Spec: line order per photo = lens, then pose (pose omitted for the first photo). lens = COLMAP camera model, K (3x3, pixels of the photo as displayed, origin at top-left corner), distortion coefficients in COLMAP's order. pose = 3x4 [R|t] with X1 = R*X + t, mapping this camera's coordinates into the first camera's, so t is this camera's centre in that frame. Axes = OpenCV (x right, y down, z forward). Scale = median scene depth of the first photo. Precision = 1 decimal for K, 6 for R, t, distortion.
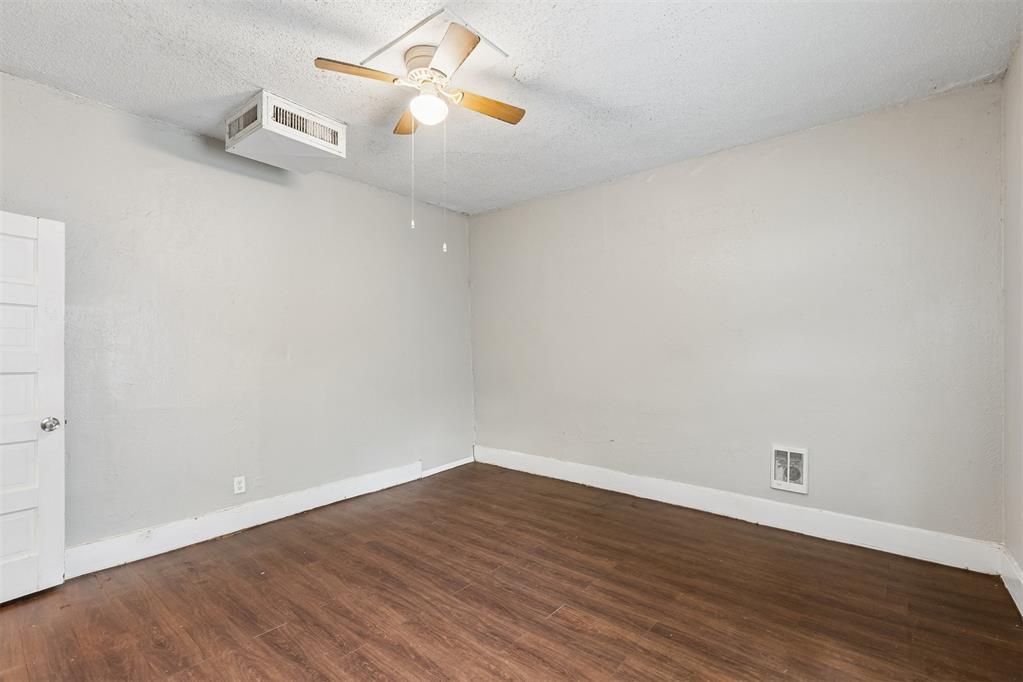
lens RADIAL K [[465.3, 0, 510.7], [0, 465.3, 343.0], [0, 0, 1]] dist [0.005034, -0.000846]
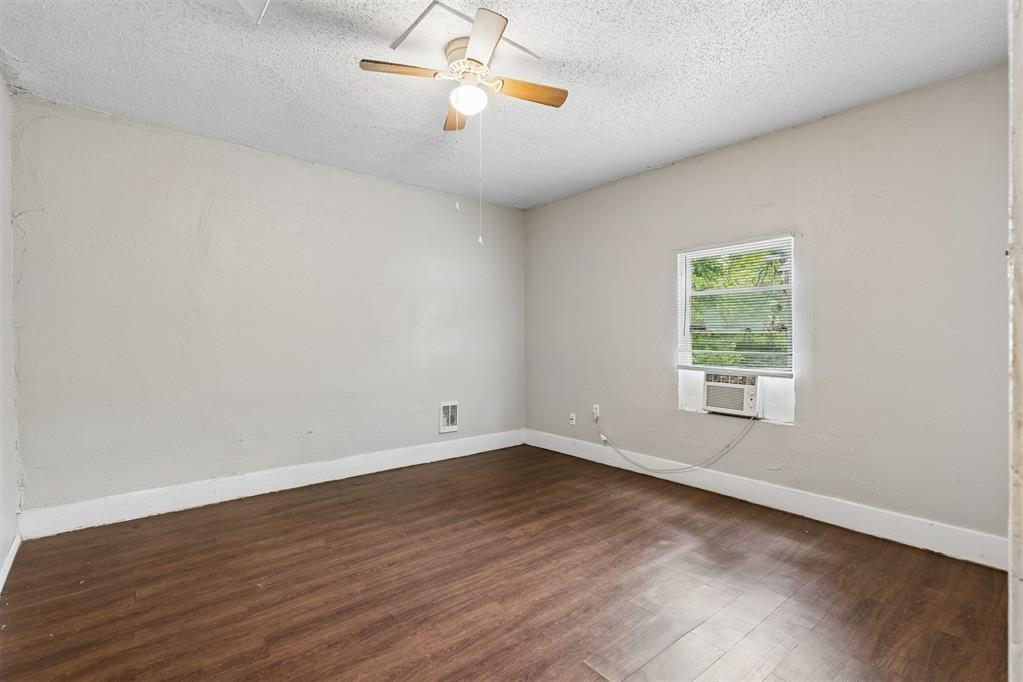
lens RADIAL K [[465.3, 0, 512.5], [0, 465.3, 339.5], [0, 0, 1]] dist [0.005034, -0.000846]
pose [[0.189338, -0.007439, 0.981884, -0.915036], [-0.008261, 0.999924, 0.009169, 0.009525], [-0.981877, -0.009847, 0.189262, 0.590259]]
